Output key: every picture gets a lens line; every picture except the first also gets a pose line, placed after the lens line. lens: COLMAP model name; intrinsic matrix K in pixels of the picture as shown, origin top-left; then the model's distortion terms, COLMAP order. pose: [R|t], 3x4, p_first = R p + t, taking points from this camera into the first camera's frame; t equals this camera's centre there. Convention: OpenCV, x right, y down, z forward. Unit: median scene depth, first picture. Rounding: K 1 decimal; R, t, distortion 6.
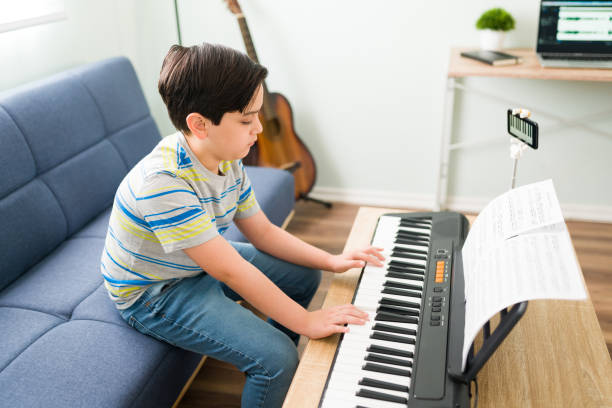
lens RADIAL K [[563.4, 0, 306.0], [0, 563.4, 204.0], [0, 0, 1]] dist [-0.095392, 0.005056]
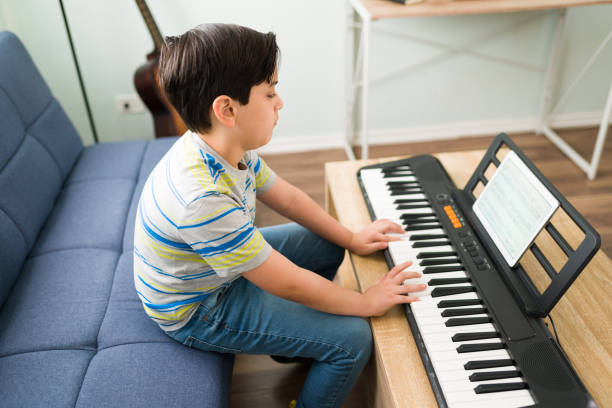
lens RADIAL K [[563.4, 0, 306.0], [0, 563.4, 204.0], [0, 0, 1]] dist [-0.095392, 0.005056]
pose [[0.933845, -0.188041, 0.304261, -0.370708], [0.152326, 0.978738, 0.137363, -0.098309], [-0.323622, -0.081929, 0.942633, 0.115472]]
